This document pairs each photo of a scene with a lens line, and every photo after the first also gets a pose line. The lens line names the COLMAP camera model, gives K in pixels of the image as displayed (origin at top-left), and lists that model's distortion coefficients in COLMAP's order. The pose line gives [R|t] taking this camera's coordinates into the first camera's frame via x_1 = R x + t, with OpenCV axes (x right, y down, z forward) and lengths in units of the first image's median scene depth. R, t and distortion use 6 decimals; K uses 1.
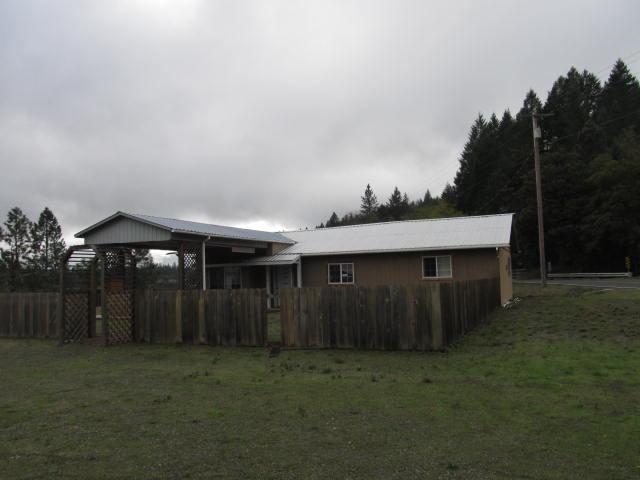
lens RADIAL K [[533.0, 0, 320.0], [0, 533.0, 240.0], [0, 0, 1]] dist [-0.049763, 0.011742]
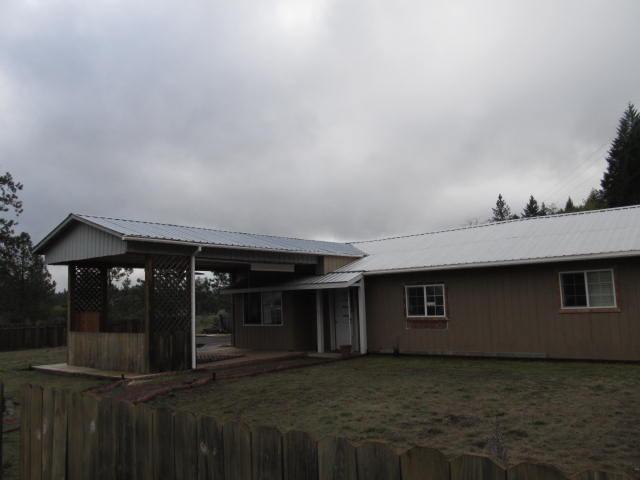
lens RADIAL K [[533.0, 0, 320.0], [0, 533.0, 240.0], [0, 0, 1]] dist [-0.049763, 0.011742]
pose [[0.969642, -0.033506, -0.242223, 0.071374], [0.024768, 0.998931, -0.039030, 0.011124], [0.243271, 0.031846, 0.969435, 0.338011]]
